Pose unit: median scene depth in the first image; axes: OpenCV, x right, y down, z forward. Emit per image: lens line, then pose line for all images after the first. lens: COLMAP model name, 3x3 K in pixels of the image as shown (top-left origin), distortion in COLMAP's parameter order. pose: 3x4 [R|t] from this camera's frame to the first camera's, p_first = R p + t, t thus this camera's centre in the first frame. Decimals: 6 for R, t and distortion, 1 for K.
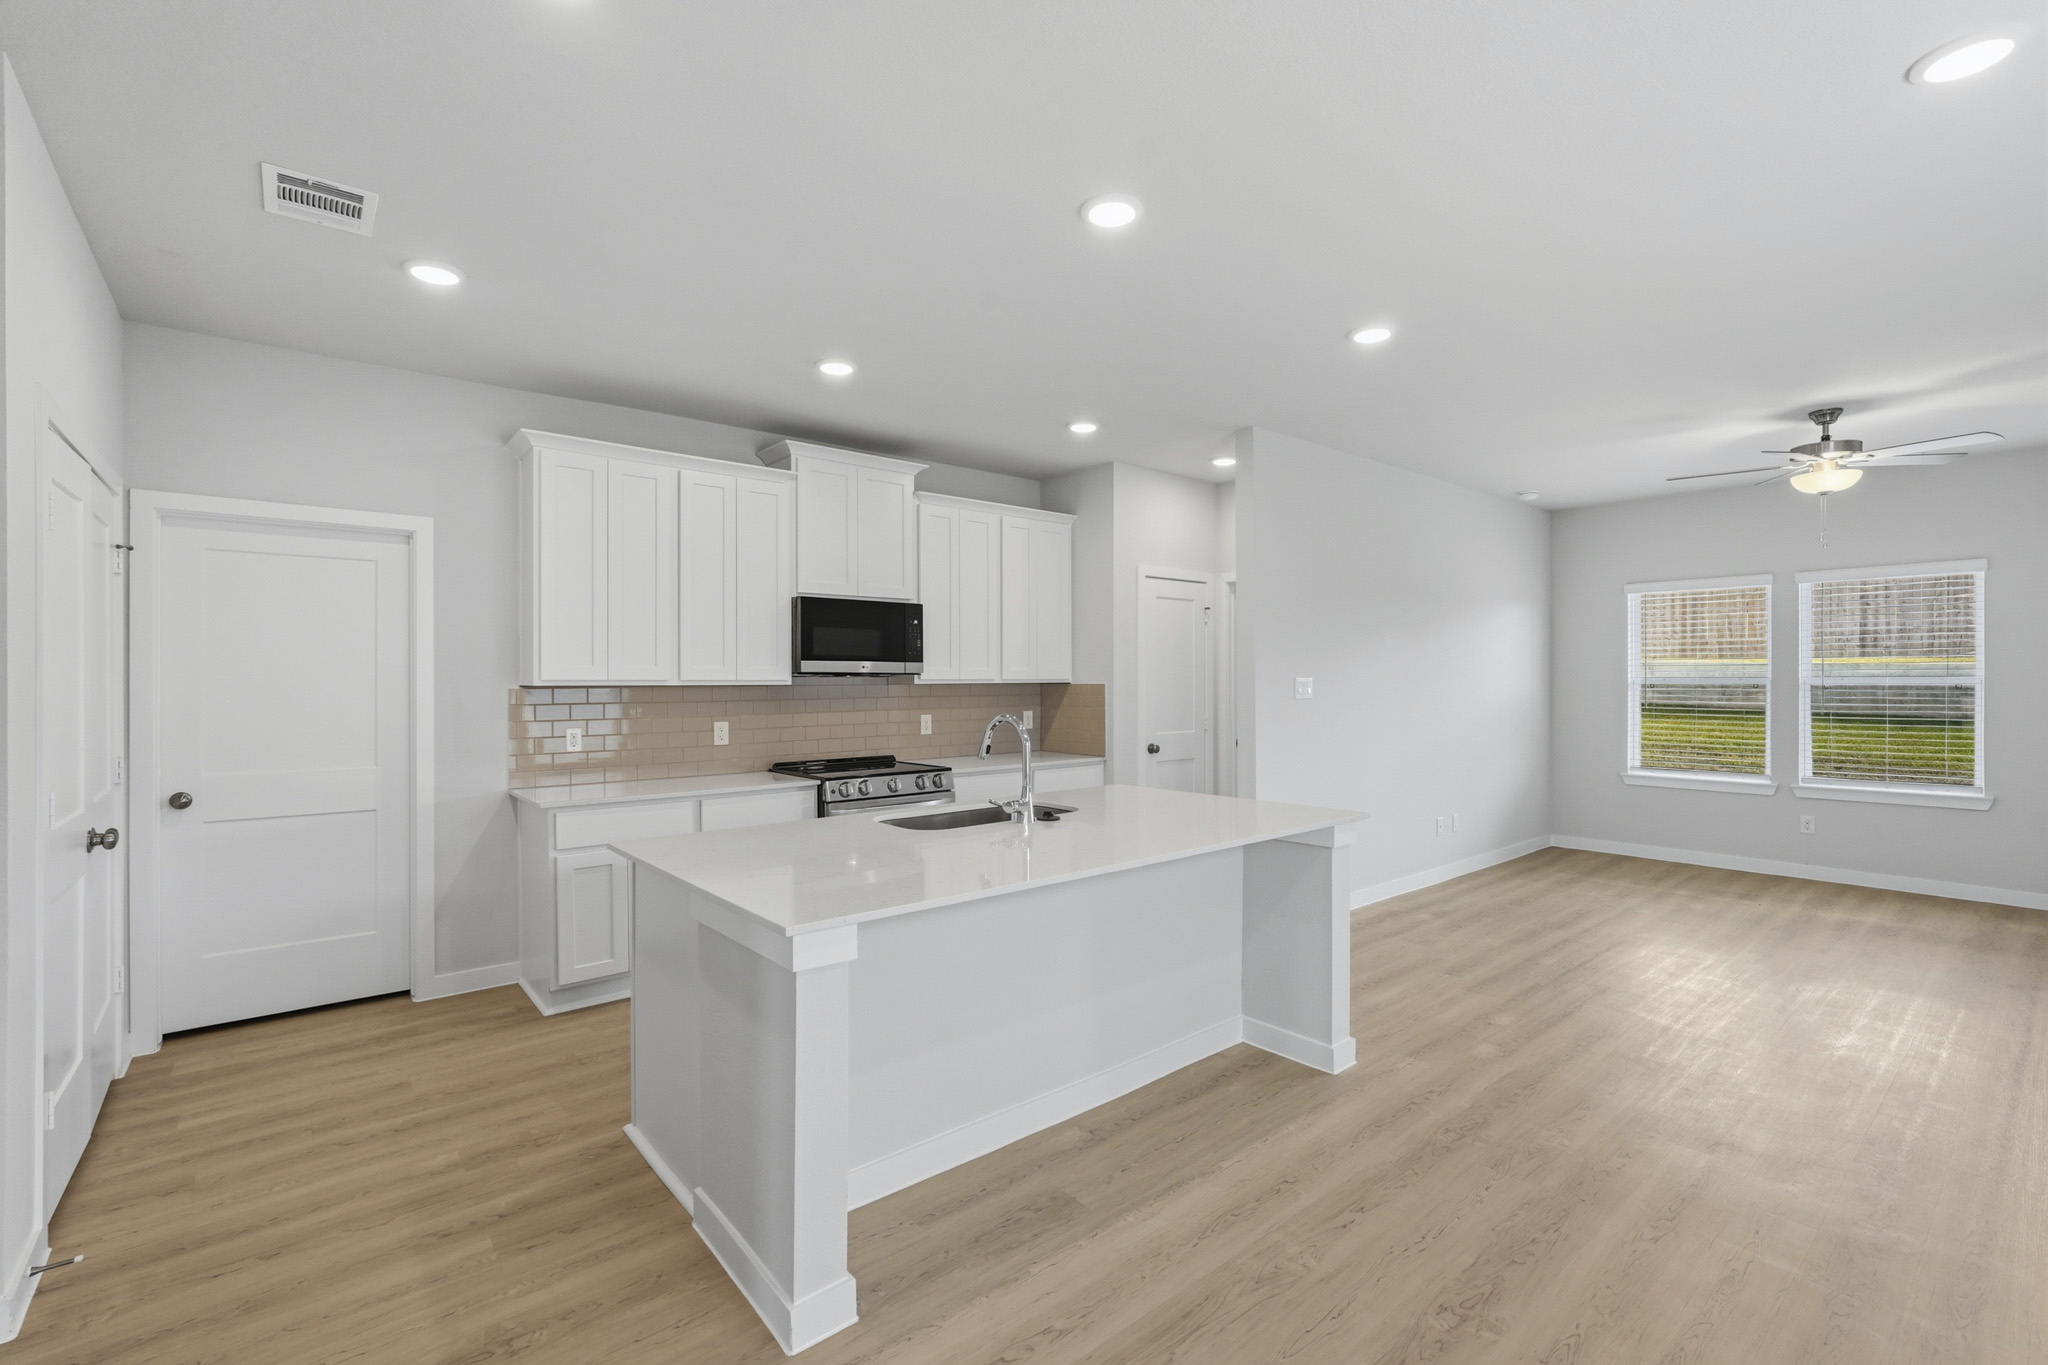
lens RADIAL K [[908.8, 0, 1023.9], [0, 908.8, 675.4], [0, 0, 1]] dist [-0.009564, 0.003950]
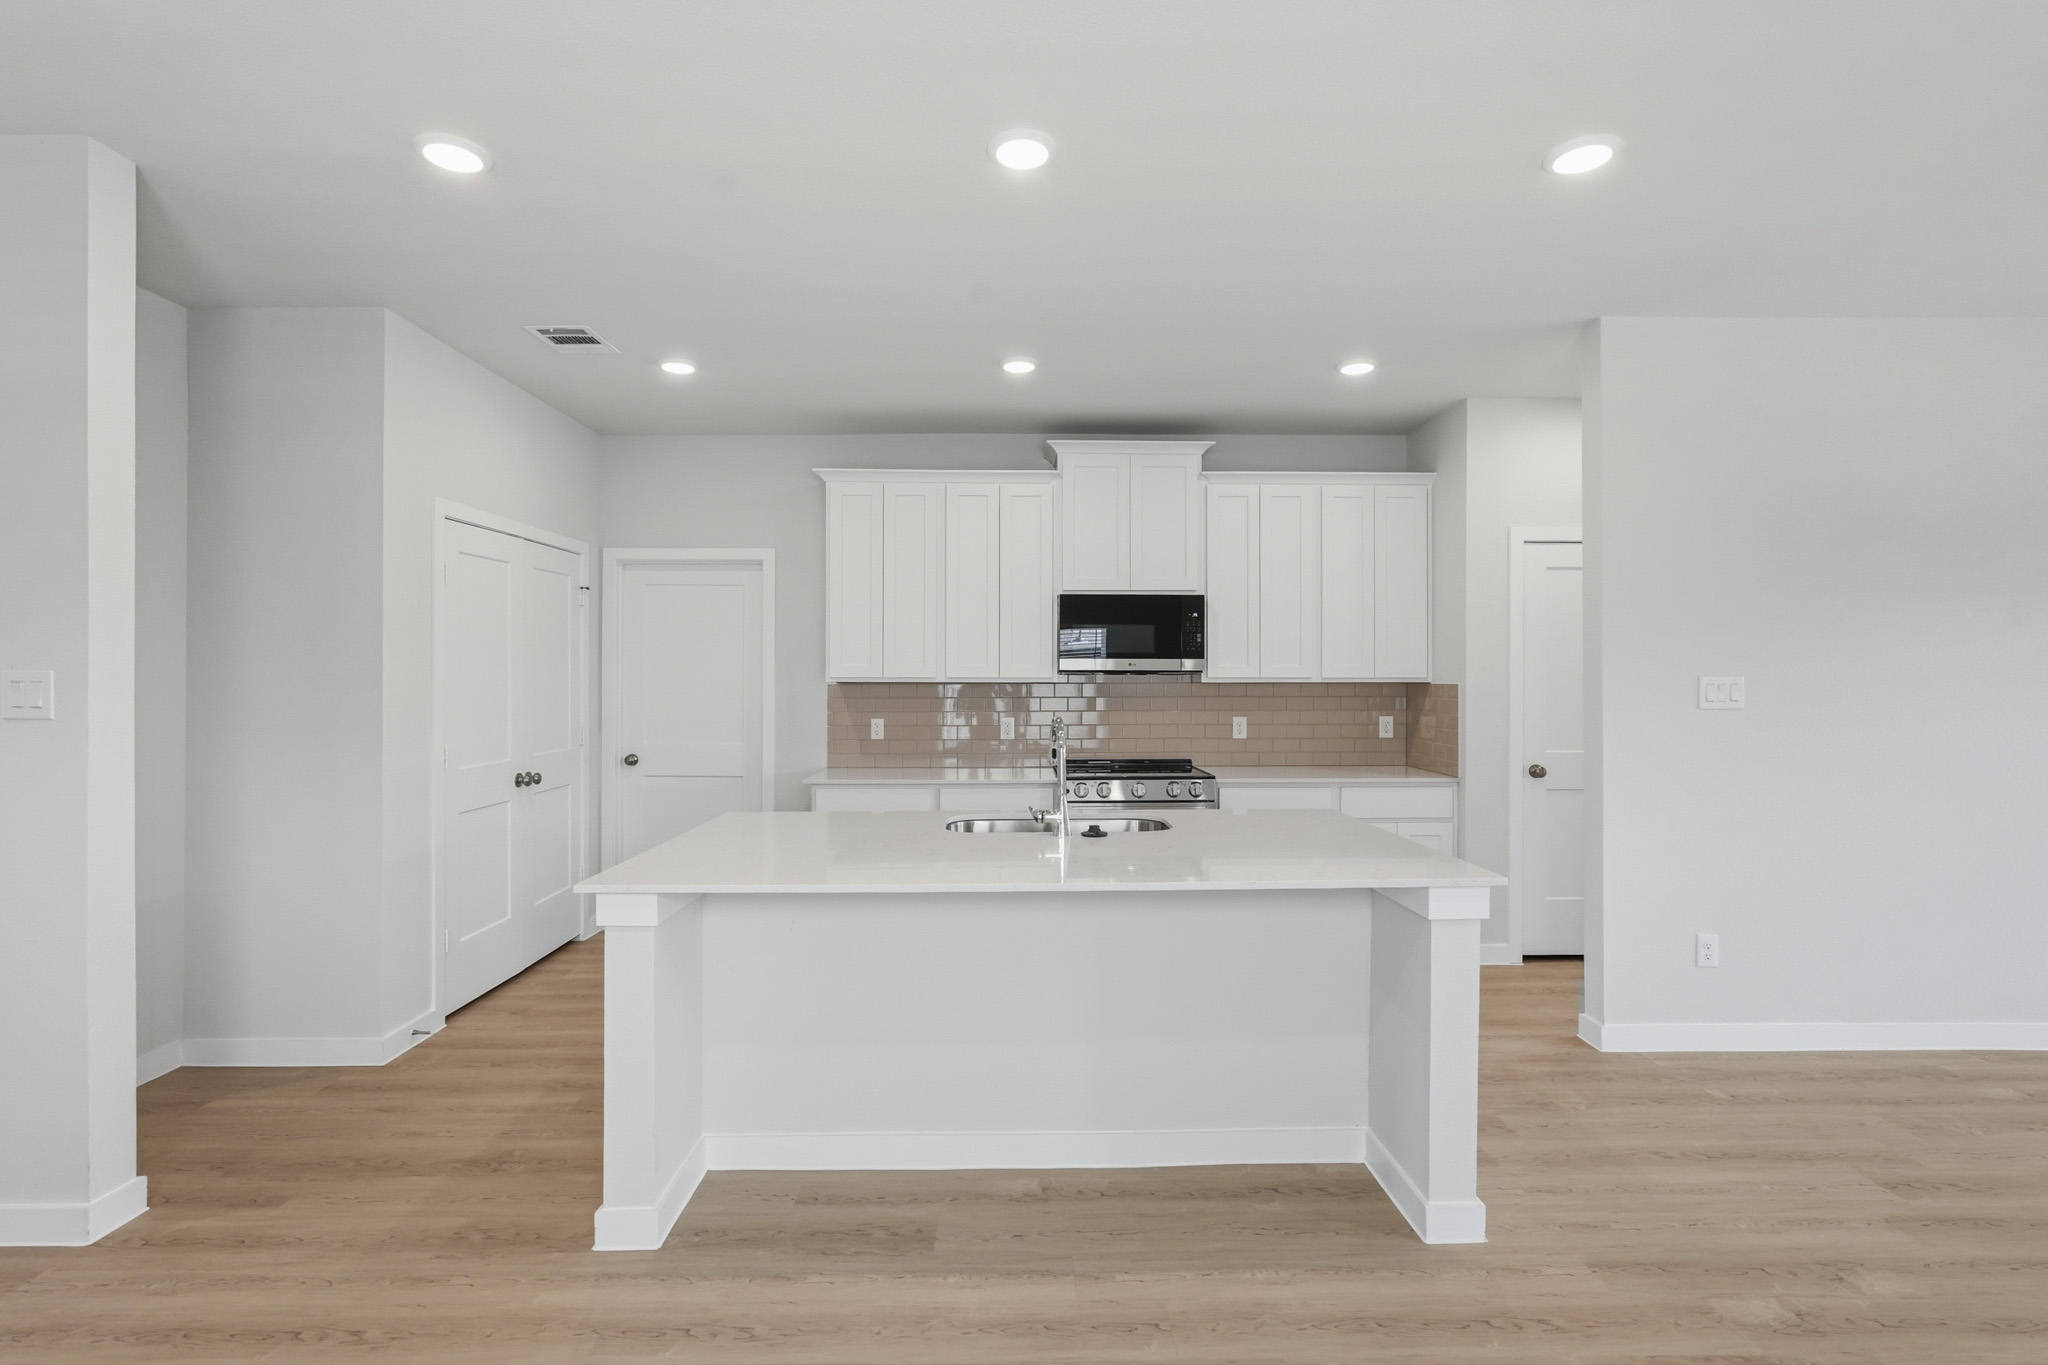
lens RADIAL K [[951.1, 0, 1014.2], [0, 951.1, 674.1], [0, 0, 1]] dist [-0.009074, 0.004668]
pose [[0.773482, 0.001405, -0.633817, 0.377755], [0.000518, 0.999996, 0.002849, -0.002101], [0.633819, -0.002532, 0.773478, 0.155378]]
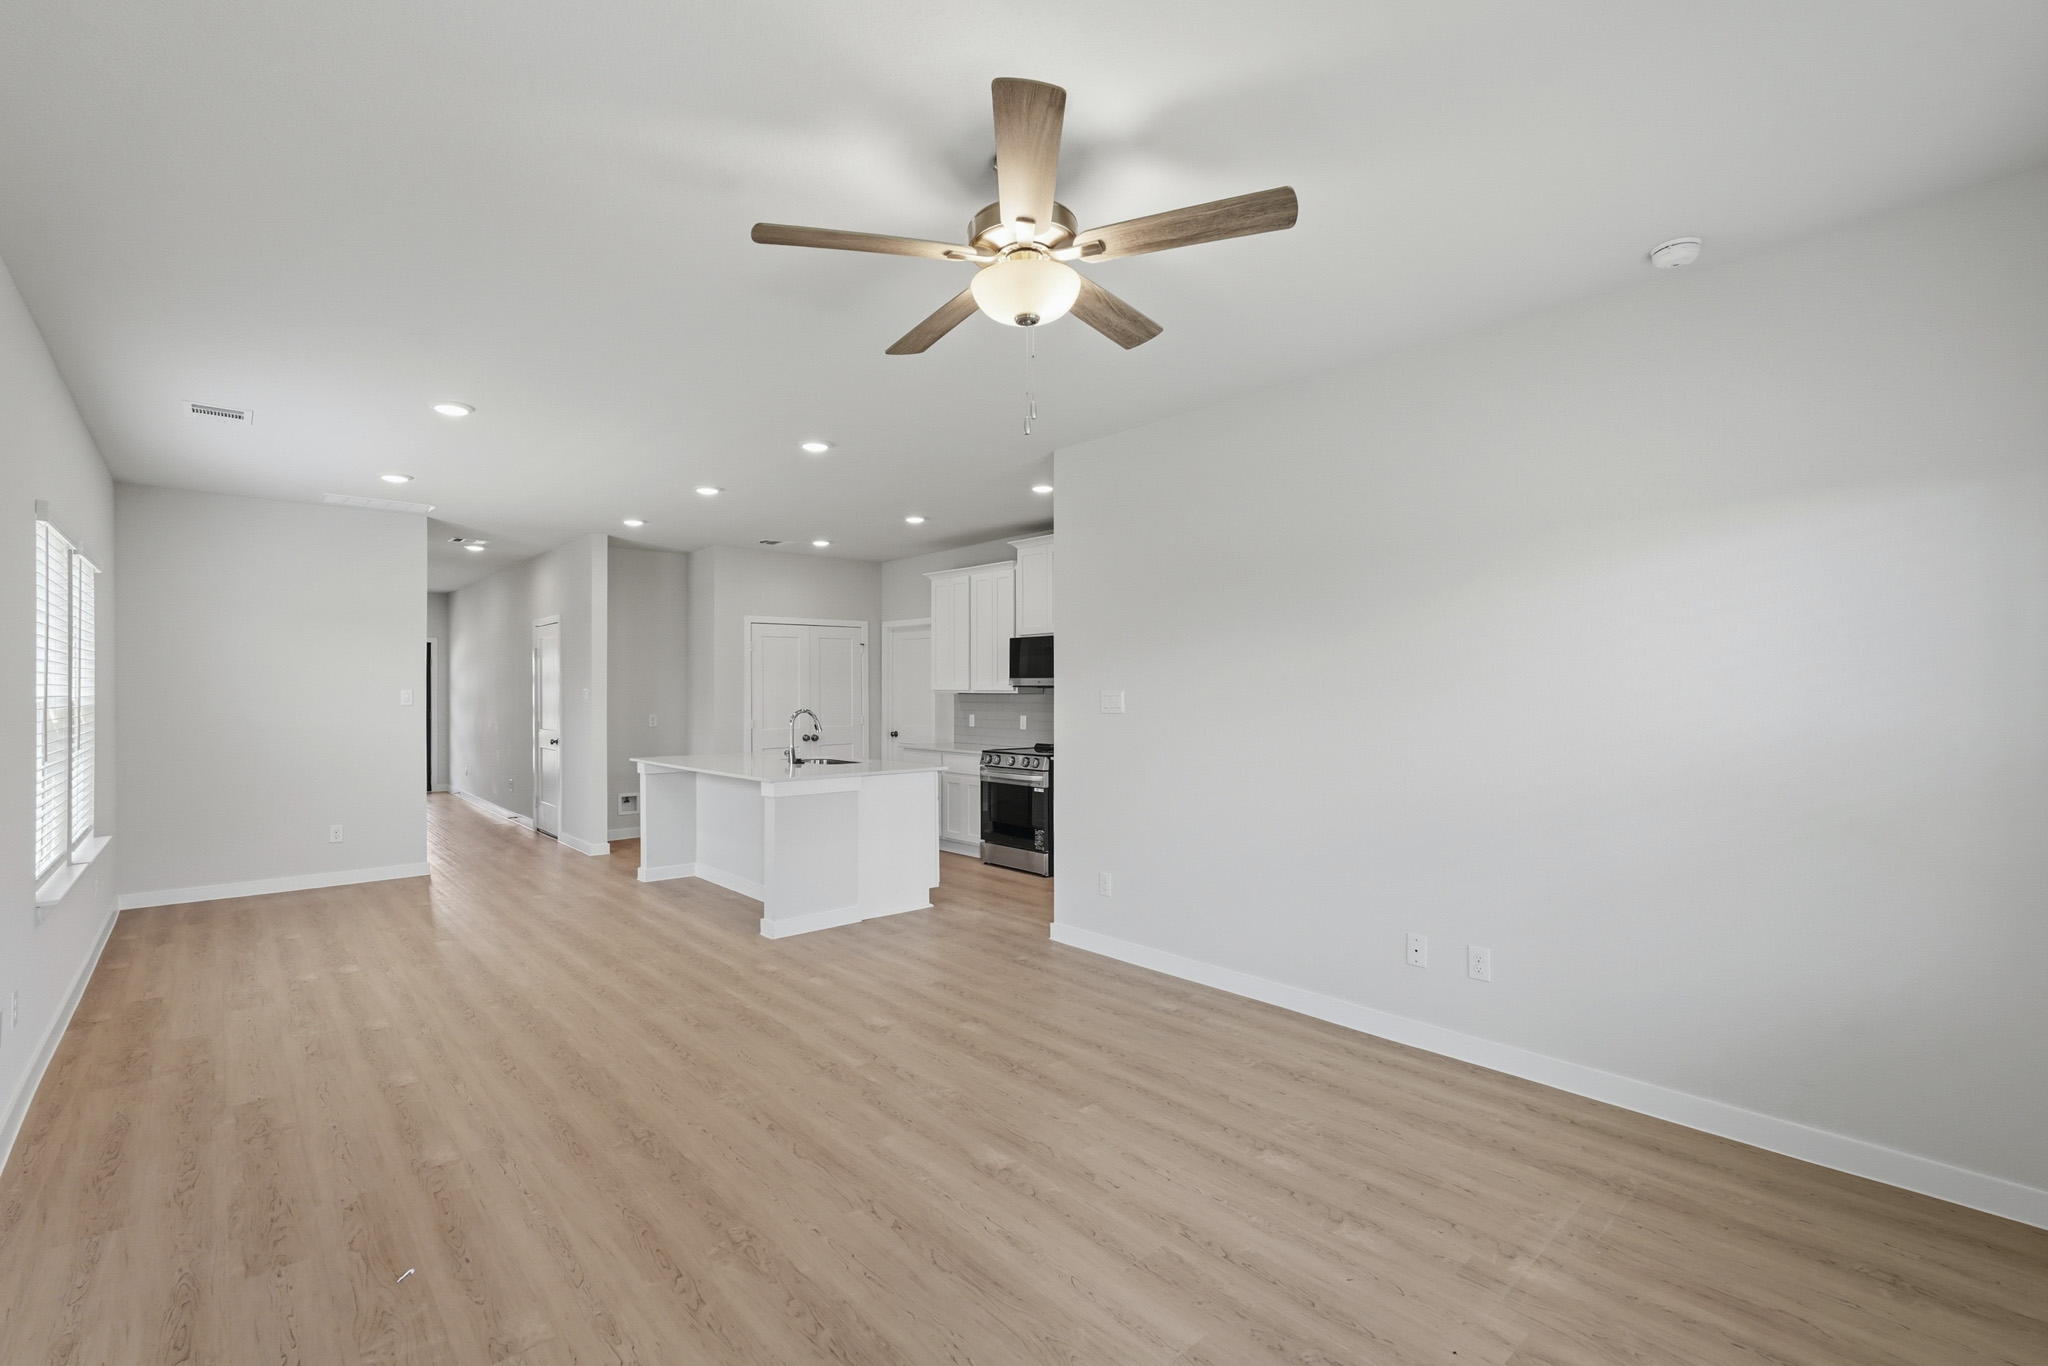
lens RADIAL K [[912.2, 0, 1016.4], [0, 912.2, 683.3], [0, 0, 1]] dist [-0.013199, 0.004308]
pose [[0.026795, -0.001678, -0.999640, 1.348806], [0.005713, 0.999983, -0.001526, -0.005464], [0.999625, -0.005670, 0.026804, 0.957541]]
